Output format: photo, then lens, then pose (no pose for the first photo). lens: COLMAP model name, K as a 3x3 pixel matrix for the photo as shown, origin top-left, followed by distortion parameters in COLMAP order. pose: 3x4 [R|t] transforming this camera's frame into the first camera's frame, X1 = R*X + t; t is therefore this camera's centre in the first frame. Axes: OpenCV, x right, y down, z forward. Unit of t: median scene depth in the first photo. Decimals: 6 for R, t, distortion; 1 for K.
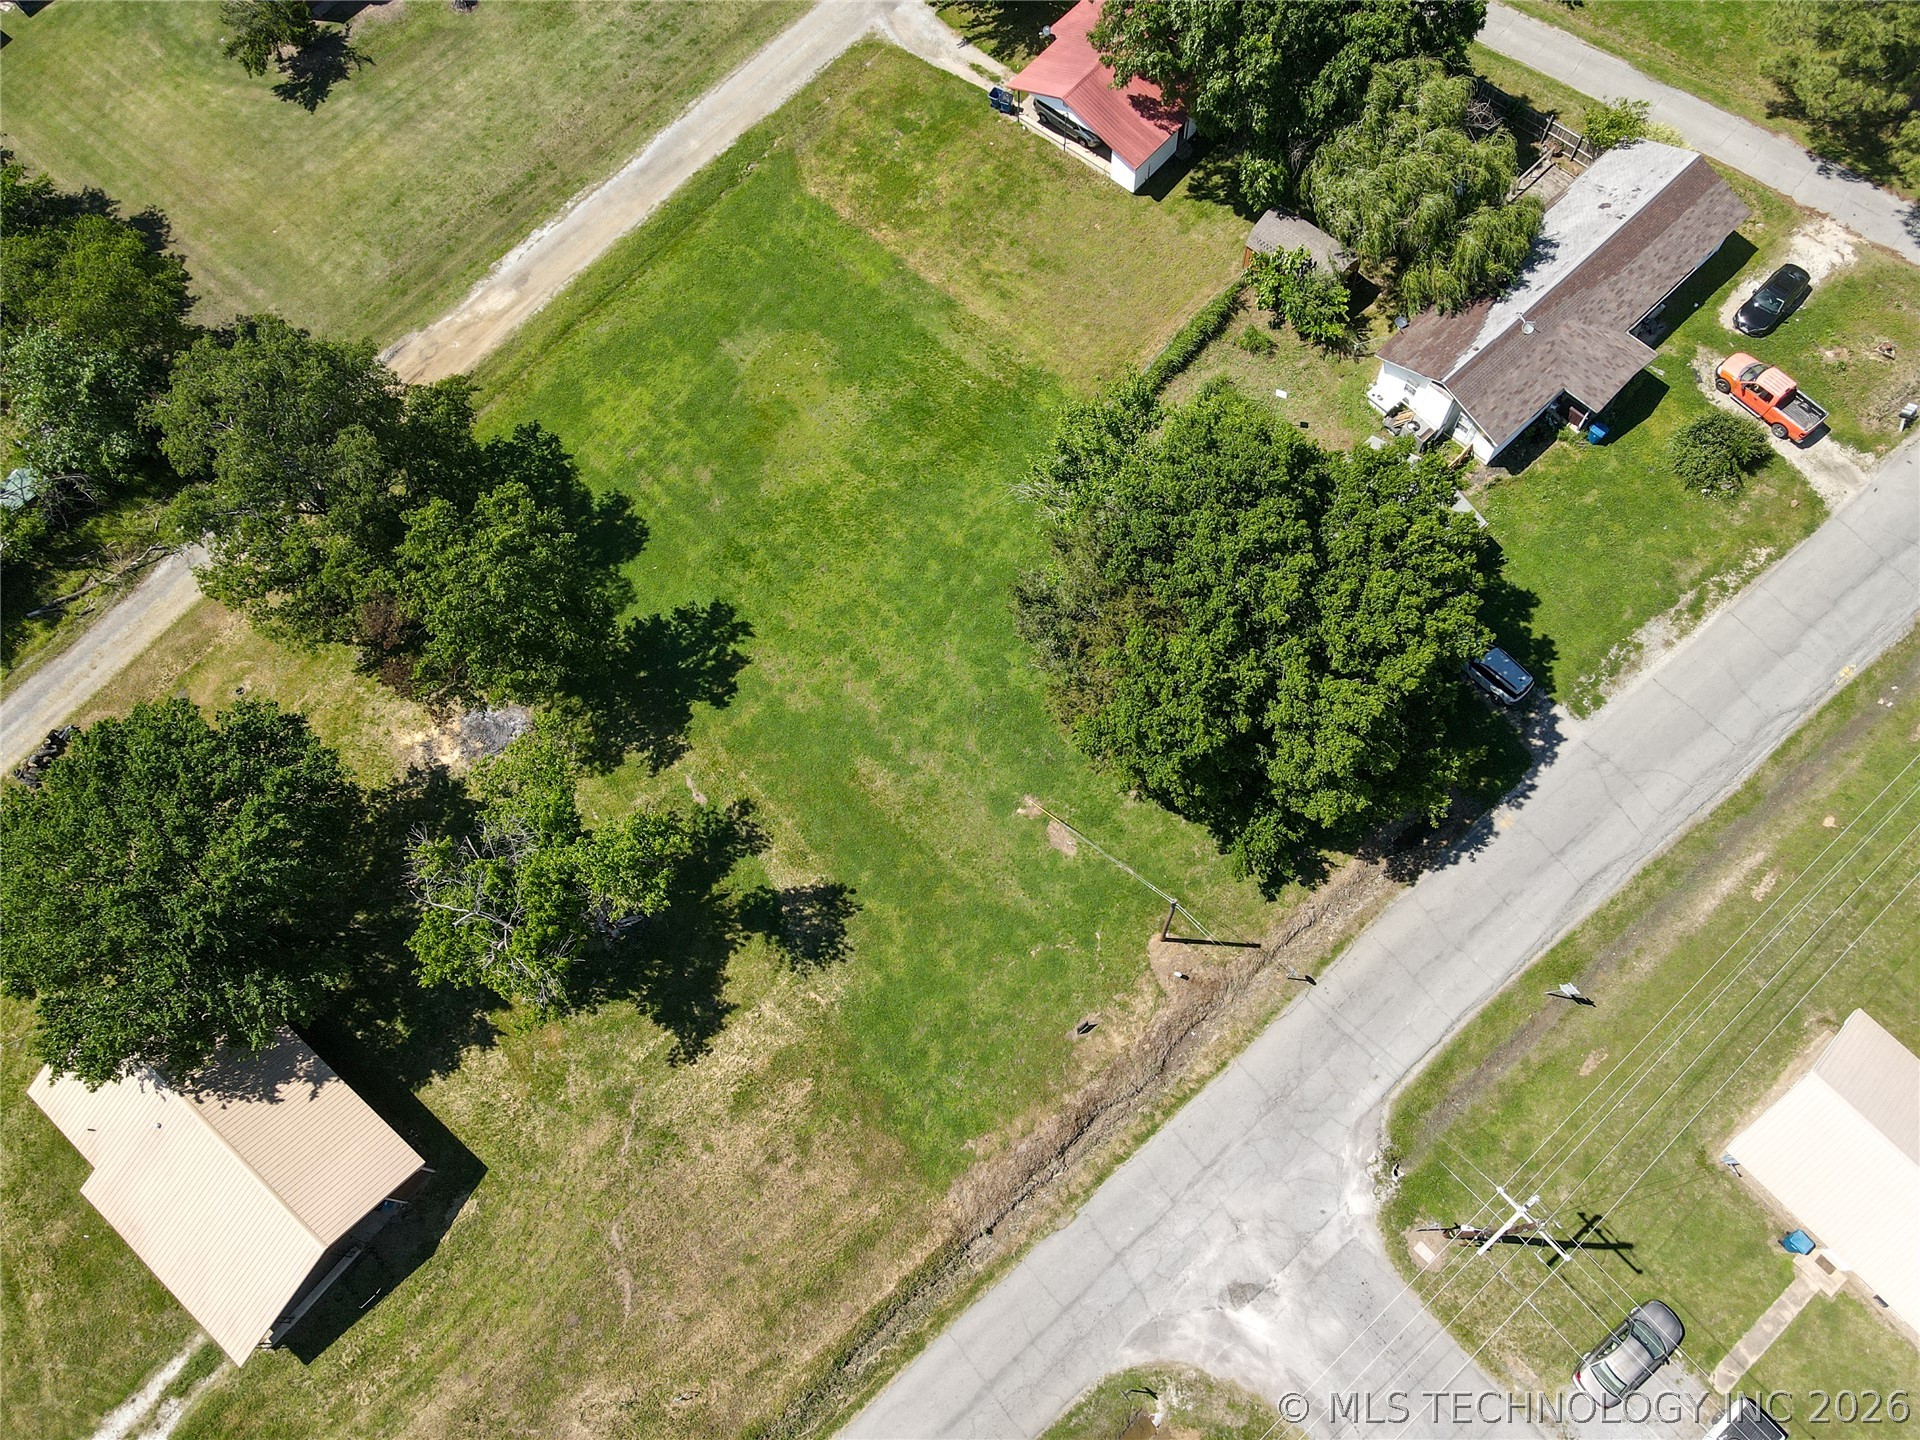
lens RADIAL K [[1410.7, 0, 967.9], [0, 1410.7, 707.4], [0, 0, 1]] dist [0.023948, -0.004842]
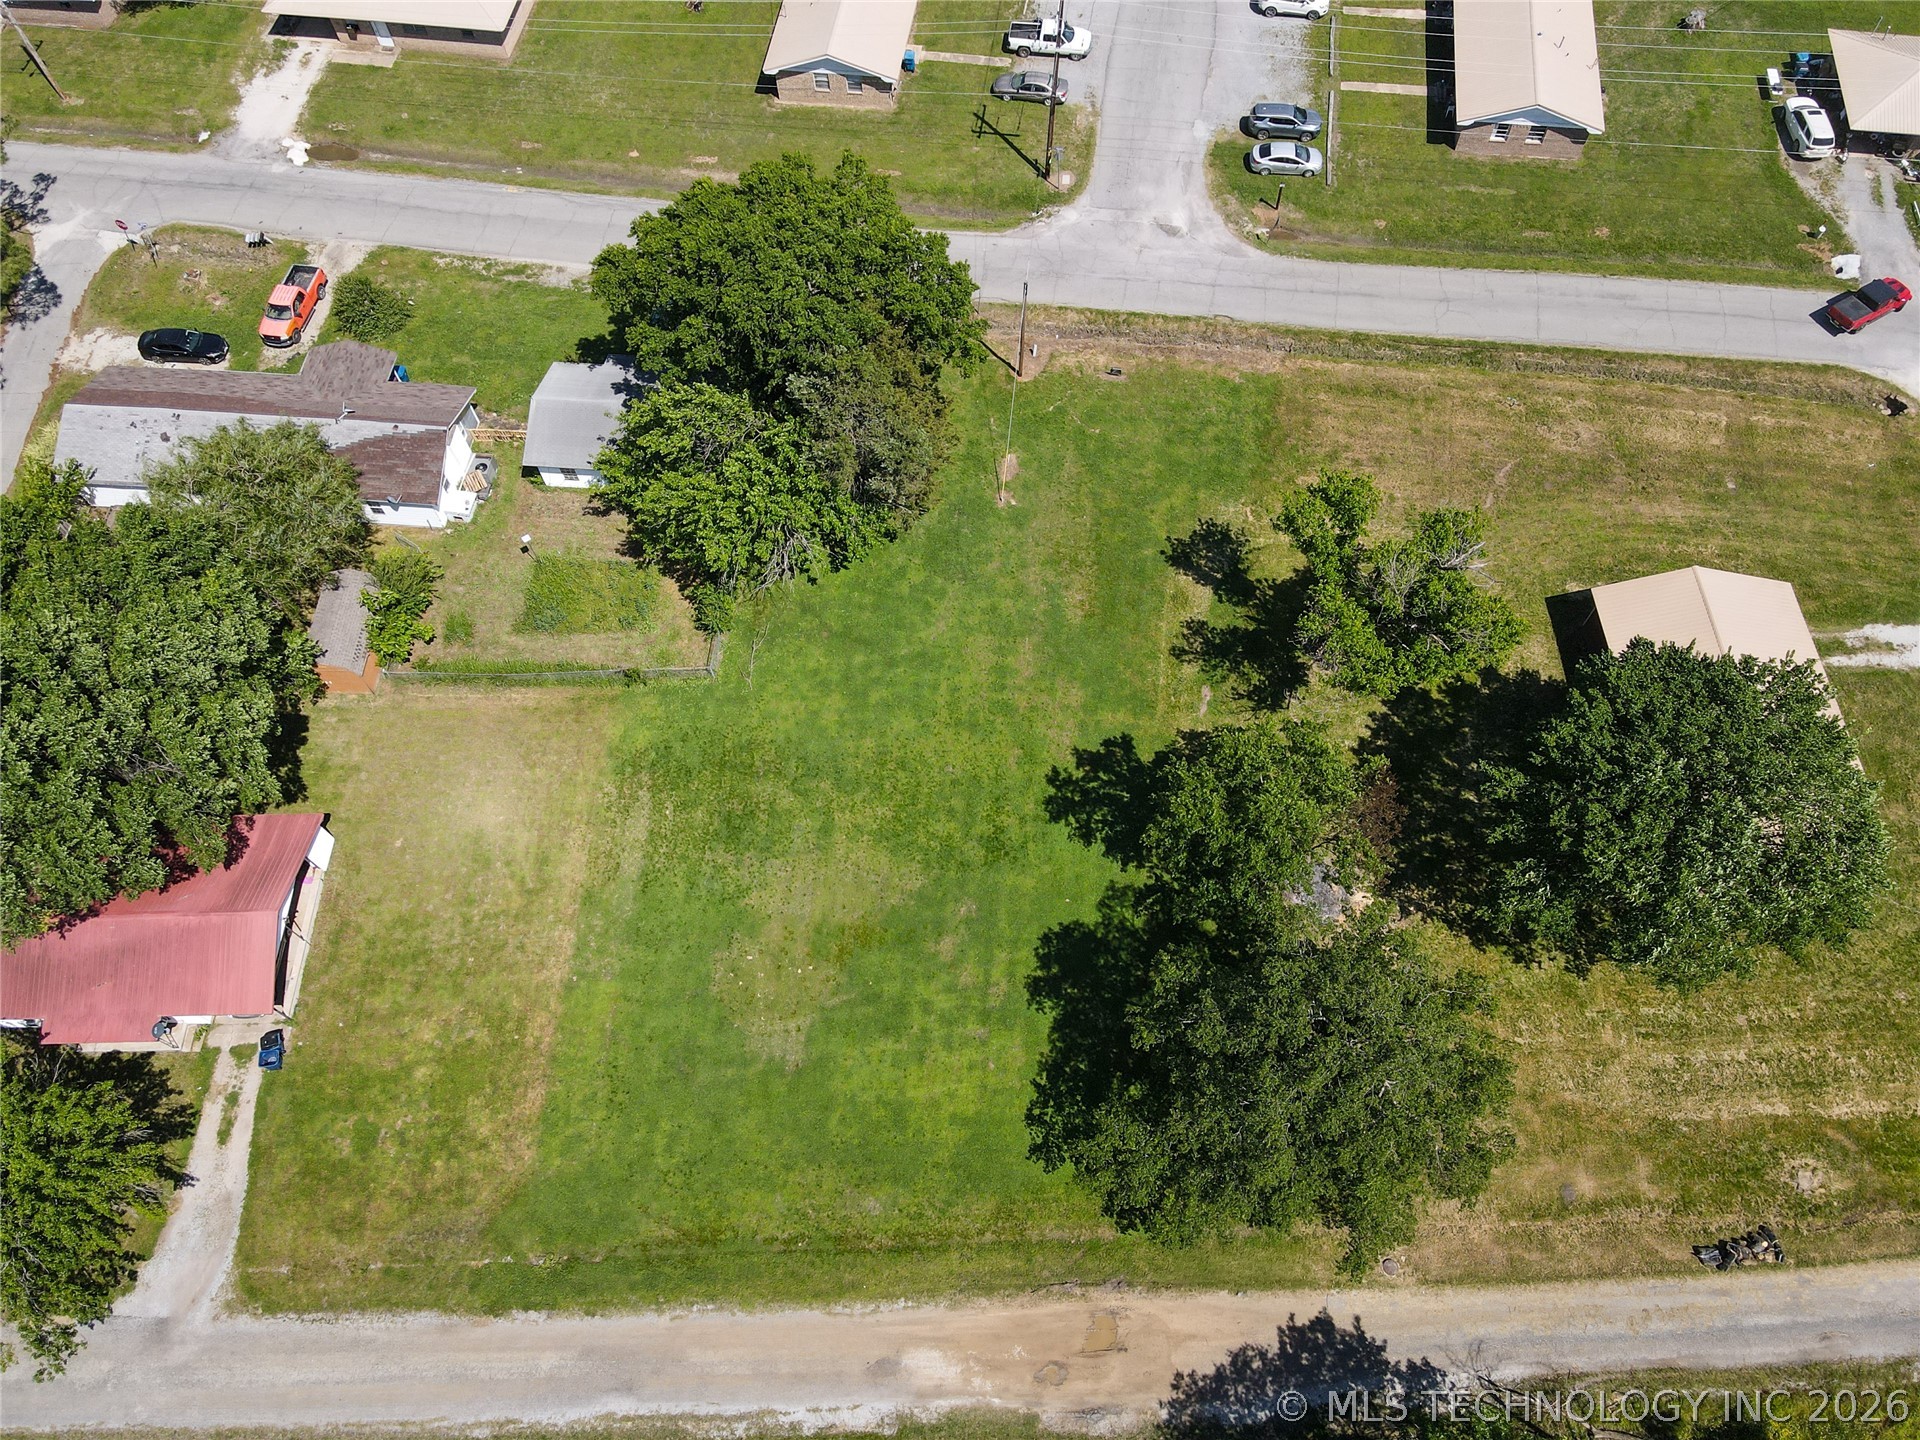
lens RADIAL K [[1410.7, 0, 967.7], [0, 1410.7, 714.0], [0, 0, 1]] dist [0.023948, -0.004842]
pose [[-0.661931, -0.630357, 0.405584, -0.489865], [0.703268, -0.335061, 0.627015, -0.697644], [-0.259348, 0.700275, 0.665097, 0.347923]]
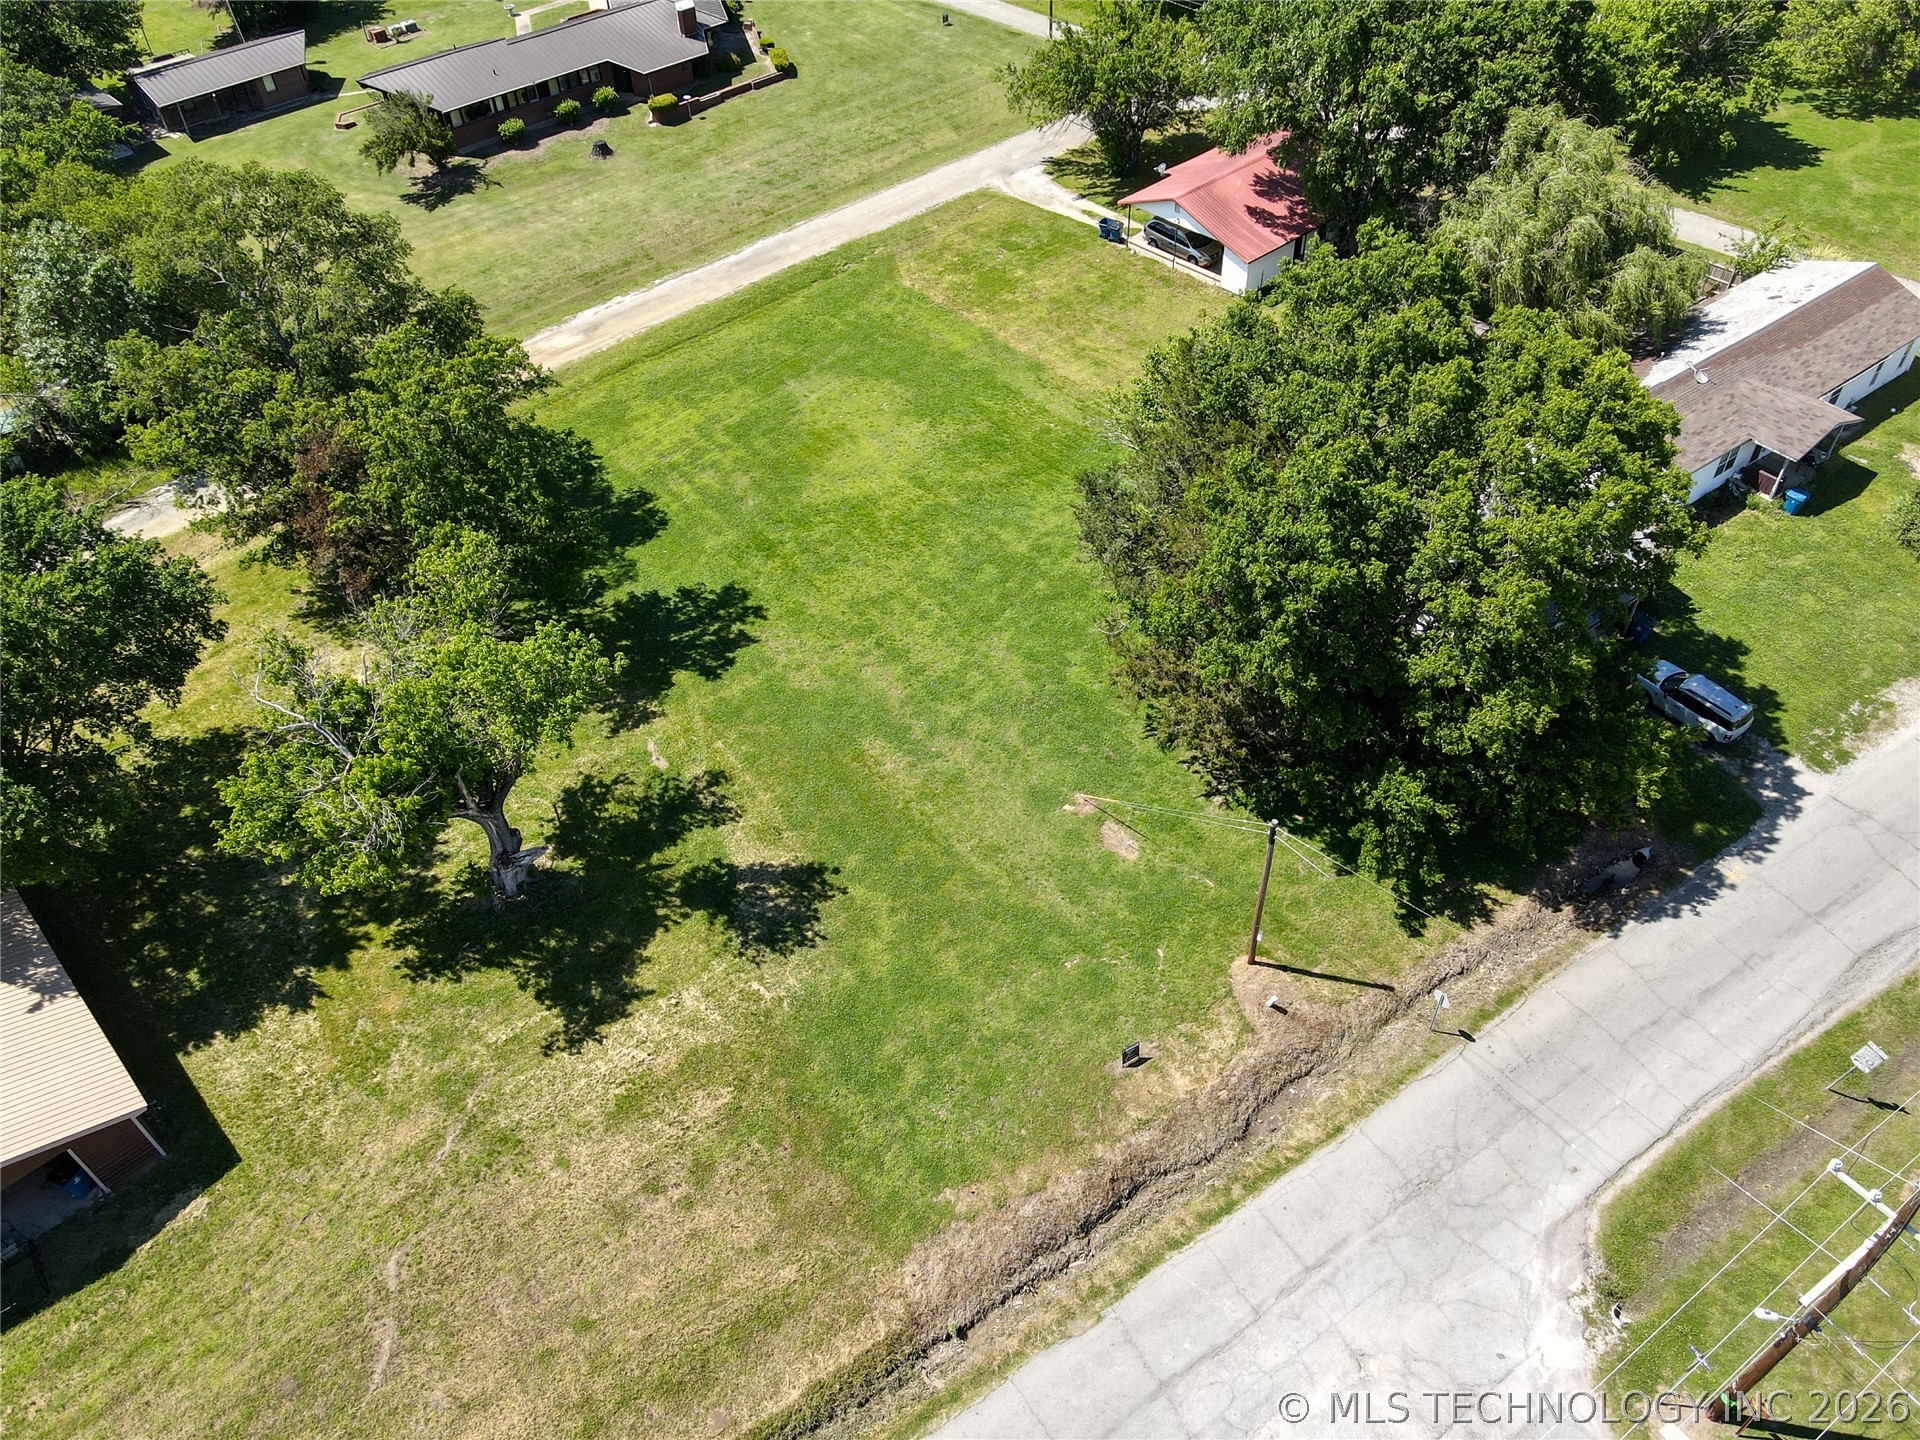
lens RADIAL K [[1410.7, 0, 968.9], [0, 1410.7, 701.6], [0, 0, 1]] dist [0.023948, -0.004842]
pose [[0.993185, 0.086263, -0.078376, 0.037198], [-0.109329, 0.922574, -0.370007, 0.293283], [0.040390, 0.376054, 0.925717, 0.260872]]
